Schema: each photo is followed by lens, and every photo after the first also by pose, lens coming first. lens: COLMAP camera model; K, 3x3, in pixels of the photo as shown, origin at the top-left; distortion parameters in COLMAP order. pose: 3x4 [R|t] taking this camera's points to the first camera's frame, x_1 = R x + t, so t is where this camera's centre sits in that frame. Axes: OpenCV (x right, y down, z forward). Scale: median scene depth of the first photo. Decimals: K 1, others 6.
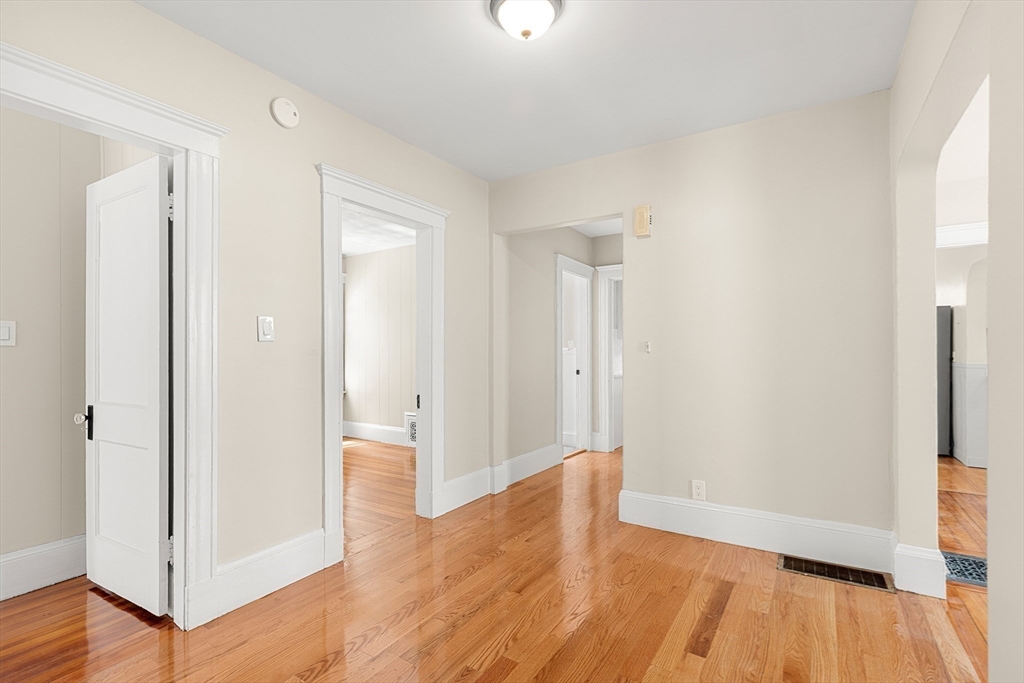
lens RADIAL K [[468.8, 0, 514.1], [0, 468.8, 344.7], [0, 0, 1]] dist [0.003293, 0.000408]
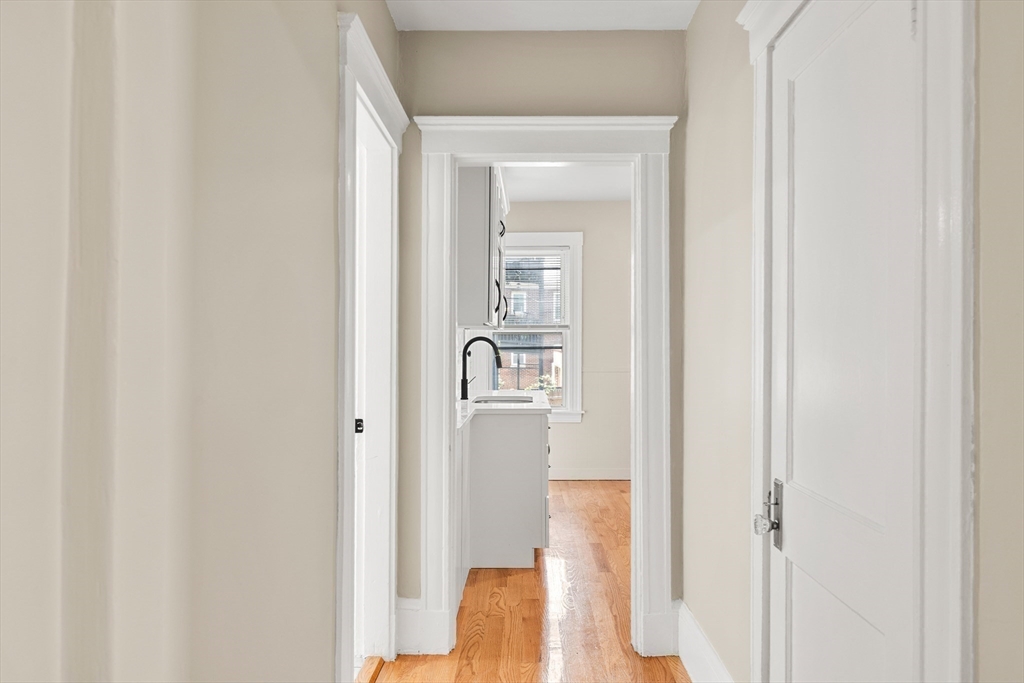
lens RADIAL K [[715.9, 0, 512.0], [0, 715.9, 341.5], [0, 0, 1]] dist [0.003076, 0.000658]
pose [[0.850621, 0.001194, 0.525778, -0.101027], [-0.011570, 0.999798, 0.016448, -0.017915], [-0.525652, -0.020075, 0.850463, 1.026017]]
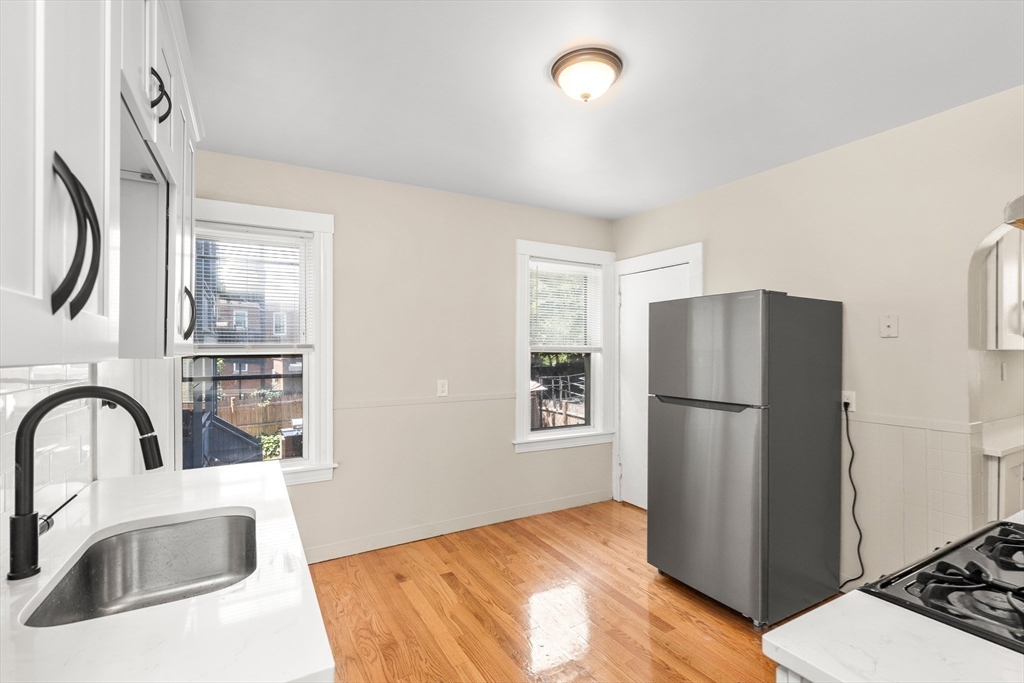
lens RADIAL K [[468.8, 0, 514.1], [0, 468.8, 344.7], [0, 0, 1]] dist [0.003293, 0.000408]
pose [[0.463642, 0.003303, 0.886017, 0.519446], [-0.010279, 0.999946, 0.001652, -0.039848], [-0.885963, -0.009874, 0.463651, 1.972324]]
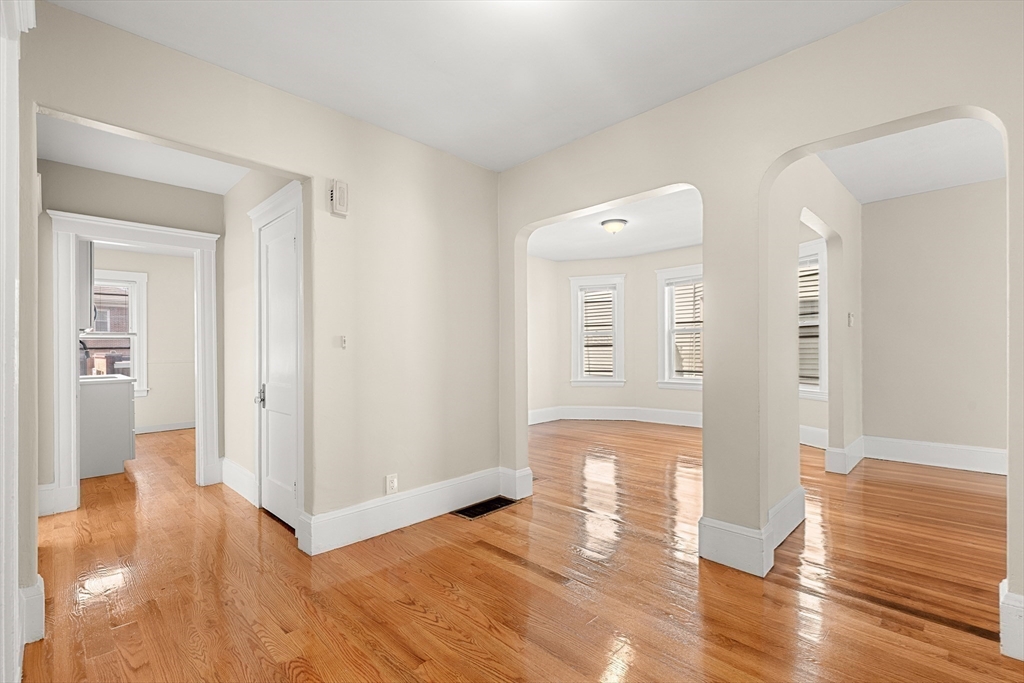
lens RADIAL K [[468.8, 0, 514.1], [0, 468.8, 344.7], [0, 0, 1]] dist [0.003293, 0.000408]
pose [[0.220100, 0.003182, 0.975472, -0.579053], [-0.008236, 0.999965, -0.001403, 0.010164], [-0.975442, -0.007725, 0.220119, 0.566643]]
